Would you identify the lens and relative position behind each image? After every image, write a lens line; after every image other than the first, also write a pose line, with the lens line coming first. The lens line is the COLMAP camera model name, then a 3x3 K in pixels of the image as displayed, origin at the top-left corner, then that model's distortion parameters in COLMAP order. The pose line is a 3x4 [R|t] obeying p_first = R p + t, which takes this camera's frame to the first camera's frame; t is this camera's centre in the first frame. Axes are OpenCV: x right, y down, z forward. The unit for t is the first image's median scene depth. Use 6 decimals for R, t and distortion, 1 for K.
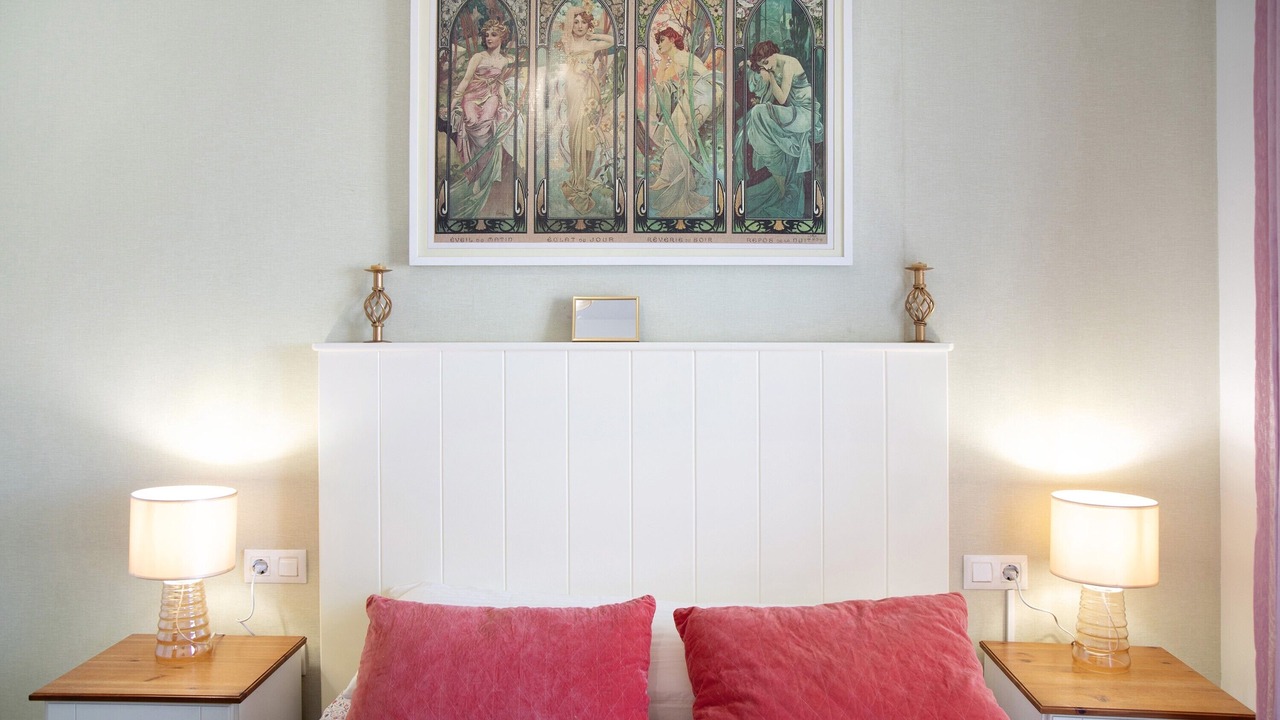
lens RADIAL K [[1043.1, 0, 603.9], [0, 1043.1, 321.7], [0, 0, 1]] dist [-0.083792, 0.028269]
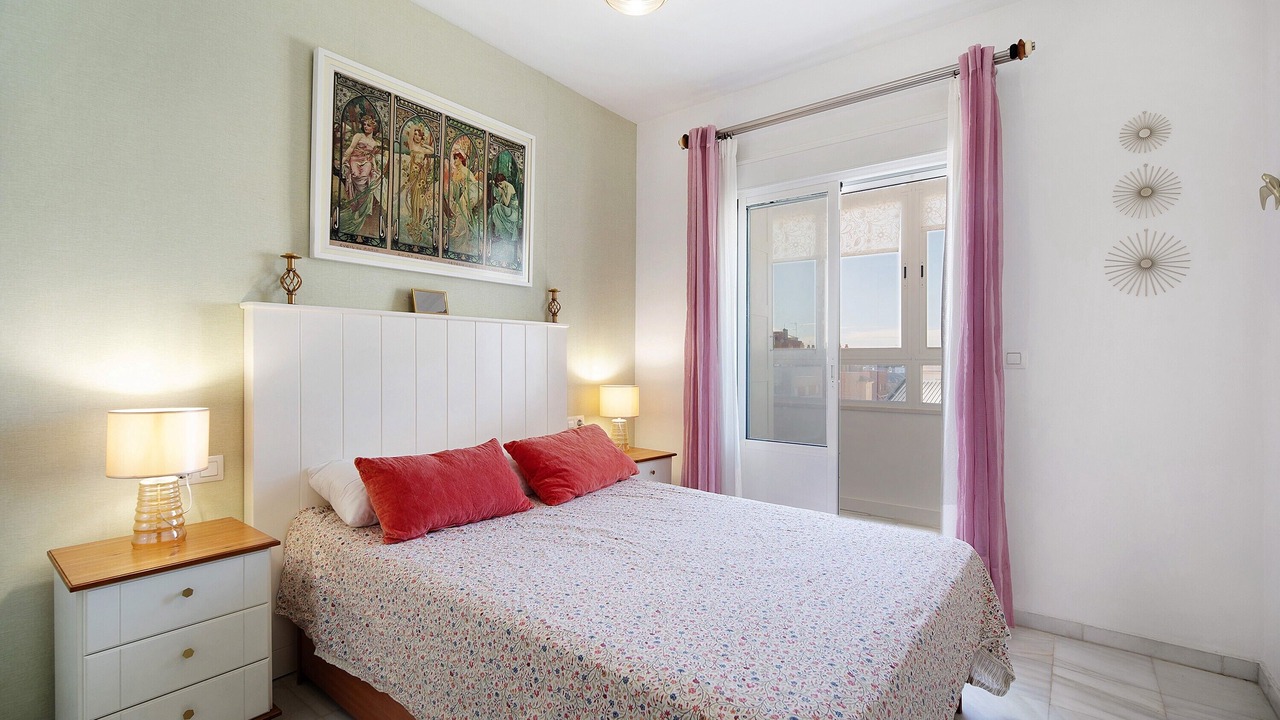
lens RADIAL K [[576.1, 0, 665.2], [0, 576.1, 361.4], [0, 0, 1]] dist [0.003117, -0.002581]
pose [[0.565230, -0.000334, 0.824933, -0.598611], [0.003791, 0.999990, -0.002193, 0.104675], [-0.824925, 0.004367, 0.565226, 0.087547]]
